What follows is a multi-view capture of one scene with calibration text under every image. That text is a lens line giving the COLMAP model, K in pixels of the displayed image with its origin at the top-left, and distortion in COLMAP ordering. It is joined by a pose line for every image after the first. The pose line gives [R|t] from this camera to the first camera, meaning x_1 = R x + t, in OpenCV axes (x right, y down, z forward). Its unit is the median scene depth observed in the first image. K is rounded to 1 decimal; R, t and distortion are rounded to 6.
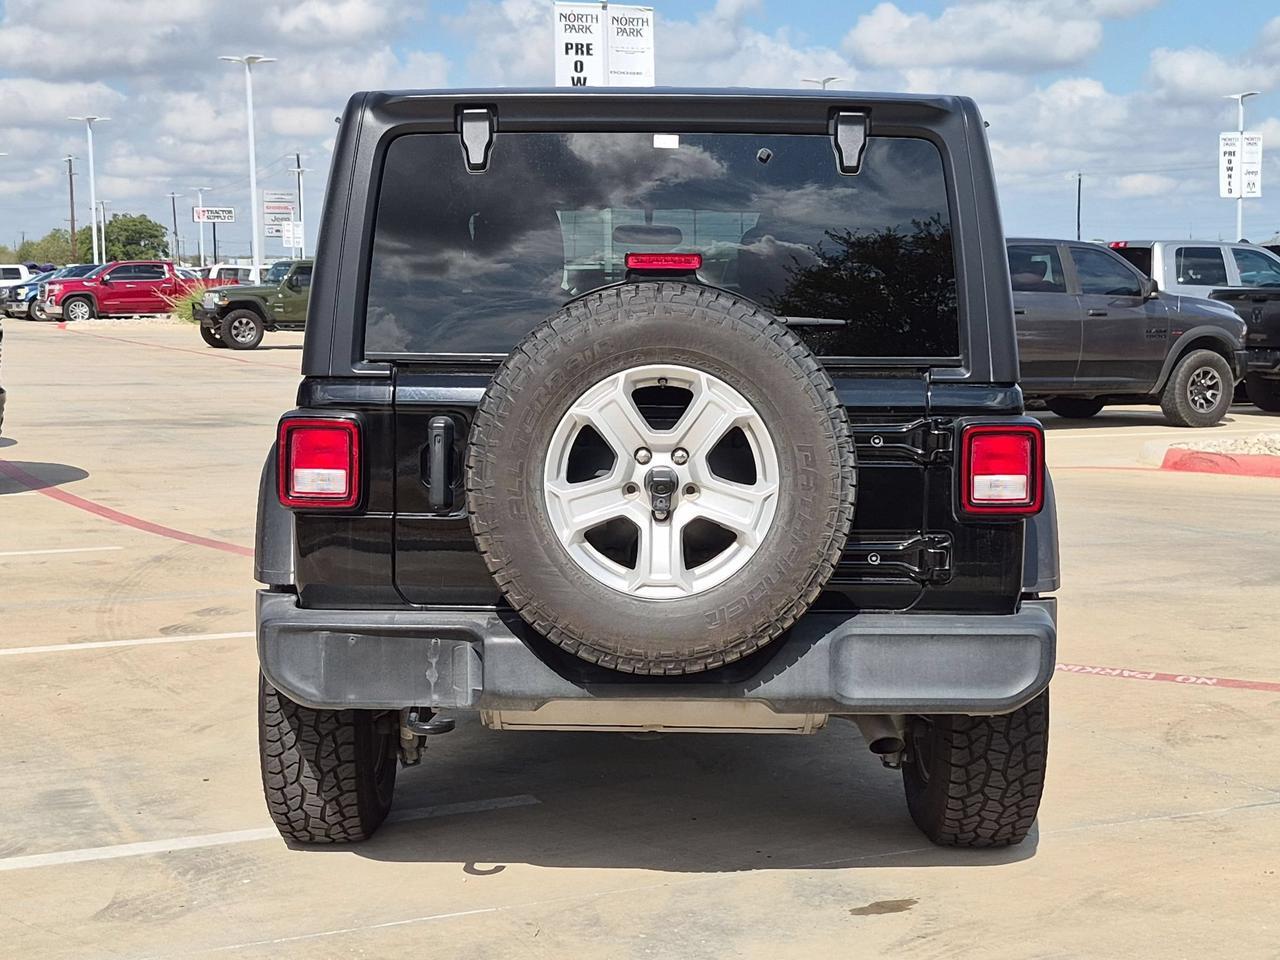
lens RADIAL K [[1906.7, 0, 610.3], [0, 1906.7, 484.2], [0, 0, 1]] dist [0.143473, -0.019632]
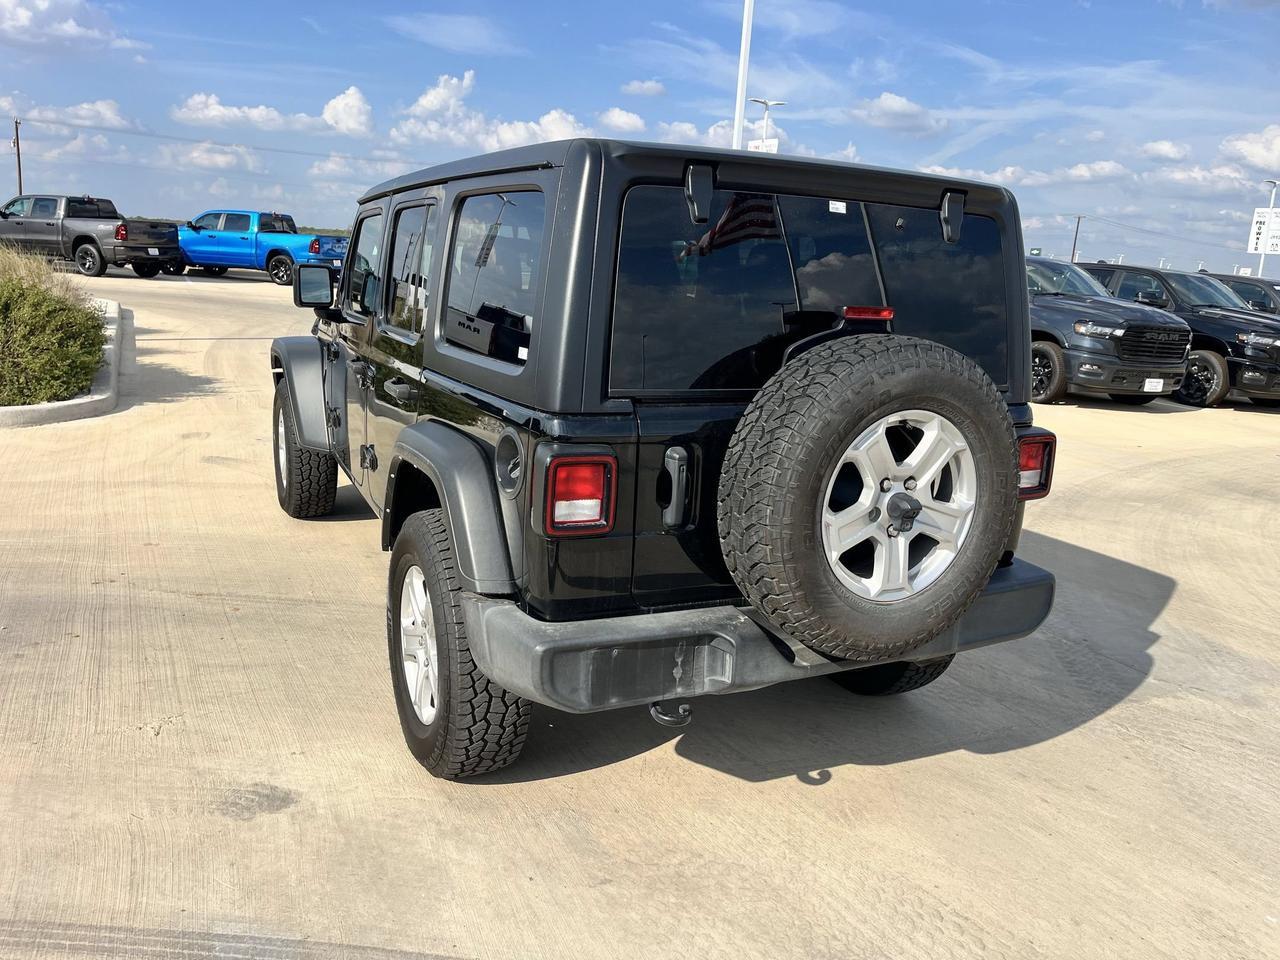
lens RADIAL K [[972.3, 0, 640.0], [0, 972.3, 480.0], [0, 0, 1]] dist [0.079021, -0.127560]
pose [[0.887127, -0.060280, 0.457573, -0.375729], [-0.004670, 0.990211, 0.139502, -0.096747], [-0.461503, -0.125893, 0.878161, 0.510123]]
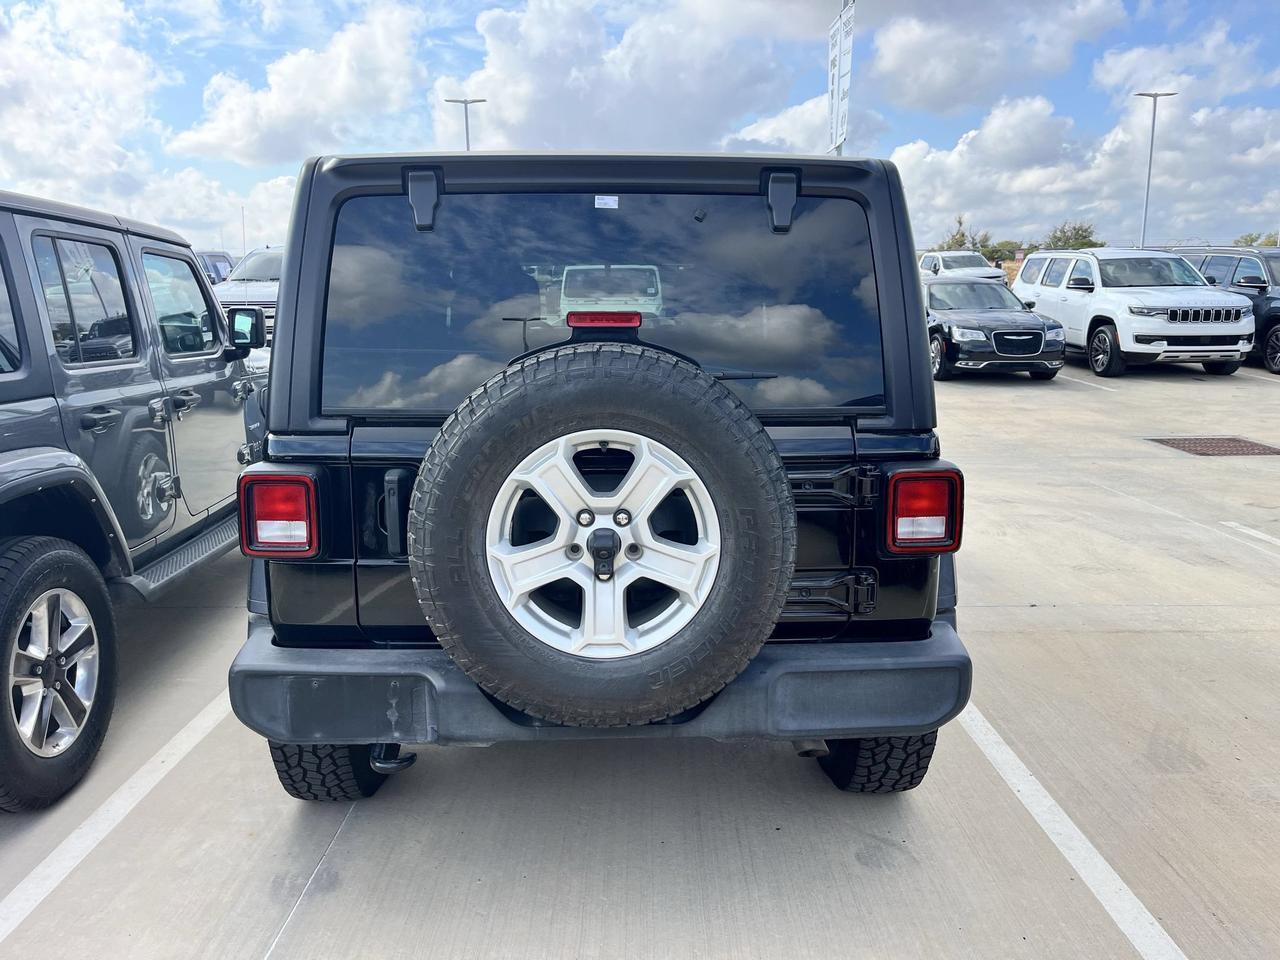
lens RADIAL K [[972.3, 0, 640.0], [0, 972.3, 480.0], [0, 0, 1]] dist [0.079021, -0.127560]
pose [[0.999359, -0.014410, 0.032782, 0.027885], [0.011732, 0.996688, 0.080464, -0.071928], [-0.033833, -0.080028, 0.996218, 0.465538]]
